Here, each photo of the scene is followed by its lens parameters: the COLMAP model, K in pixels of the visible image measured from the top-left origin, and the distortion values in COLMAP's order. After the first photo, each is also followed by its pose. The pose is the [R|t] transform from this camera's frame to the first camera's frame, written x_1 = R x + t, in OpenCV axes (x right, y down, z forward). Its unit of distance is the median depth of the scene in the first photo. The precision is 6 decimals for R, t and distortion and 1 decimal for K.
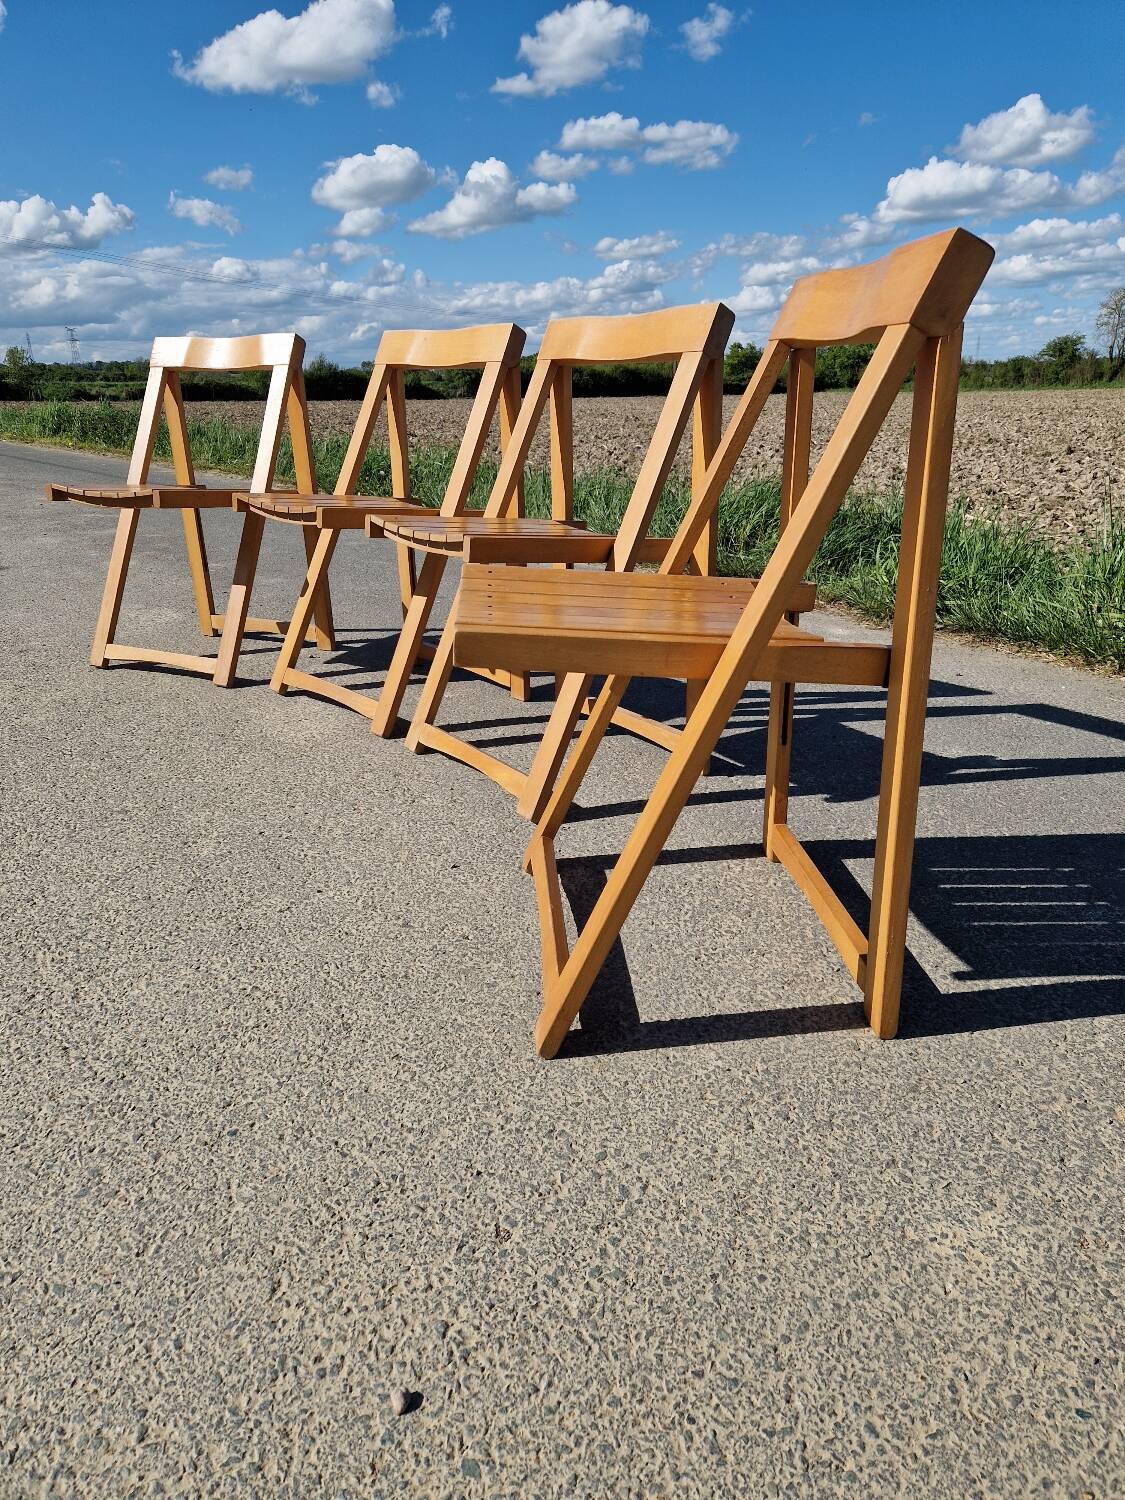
lens RADIAL K [[1001.1, 0, 580.8], [0, 1001.1, 731.6], [0, 0, 1]] dist [0.062502, -0.052738]
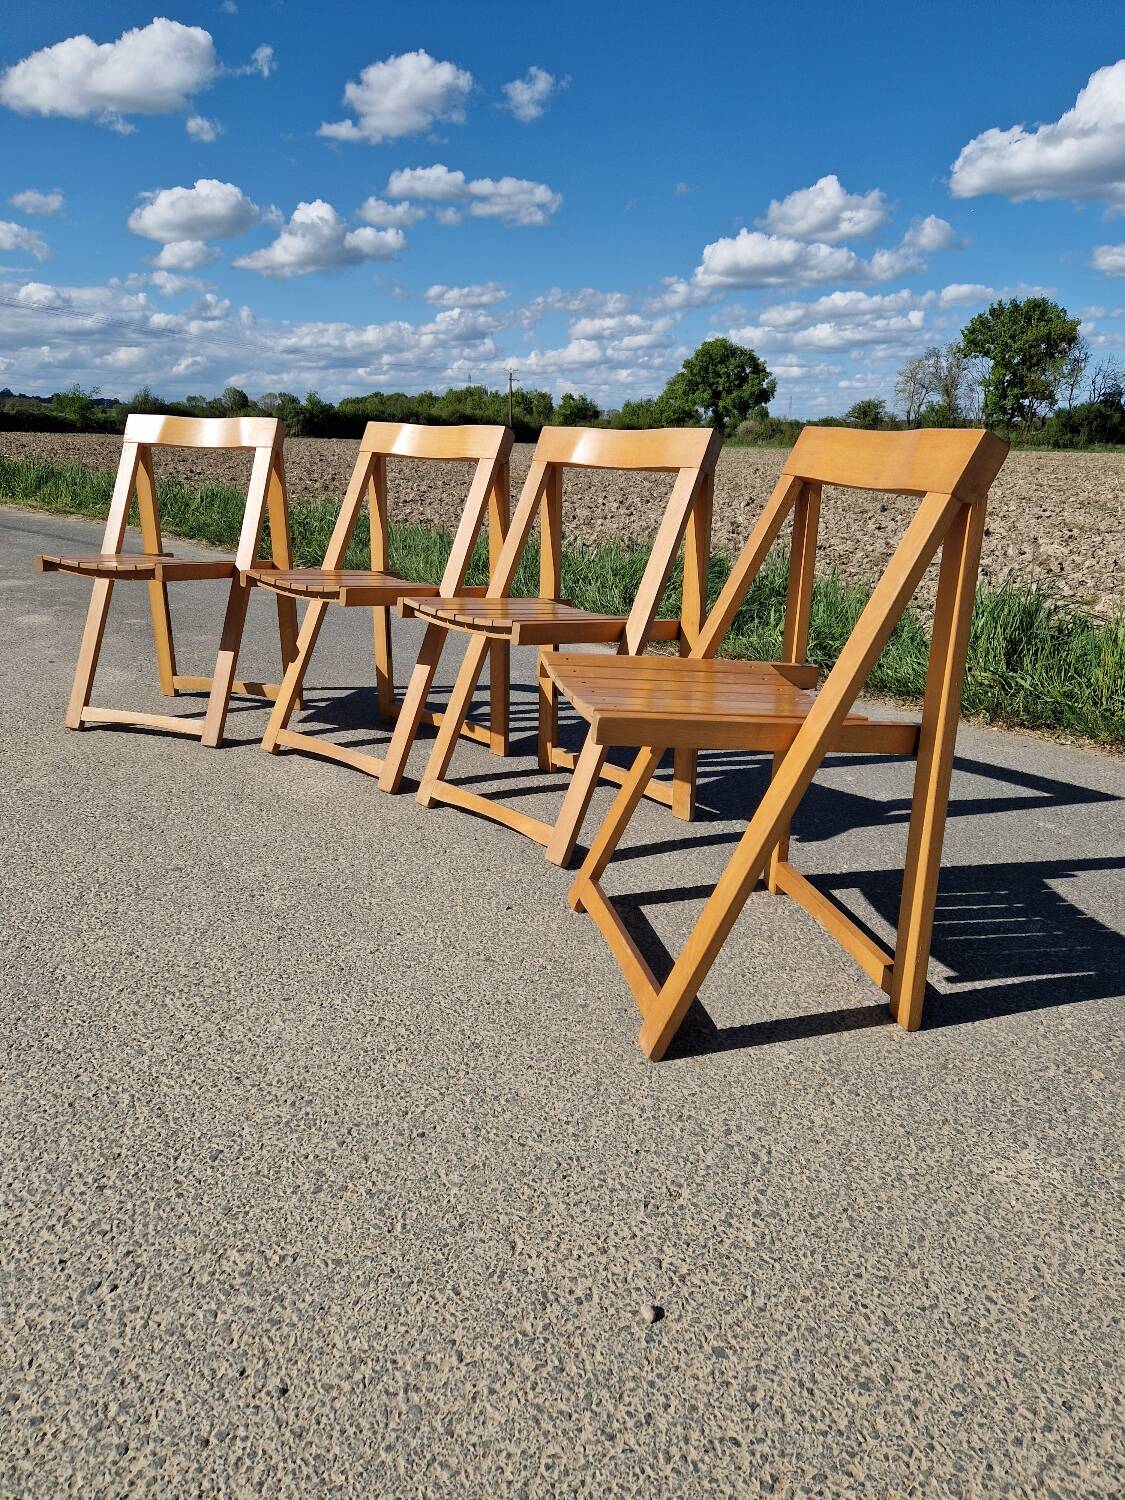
lens RADIAL K [[1001.1, 0, 564.2], [0, 1001.1, 728.6], [0, 0, 1]] dist [0.062502, -0.052738]
pose [[0.989375, -0.011128, 0.144963, -0.323622], [0.017319, 0.998988, -0.041516, -0.031024], [-0.144354, 0.043585, 0.988566, -0.217624]]
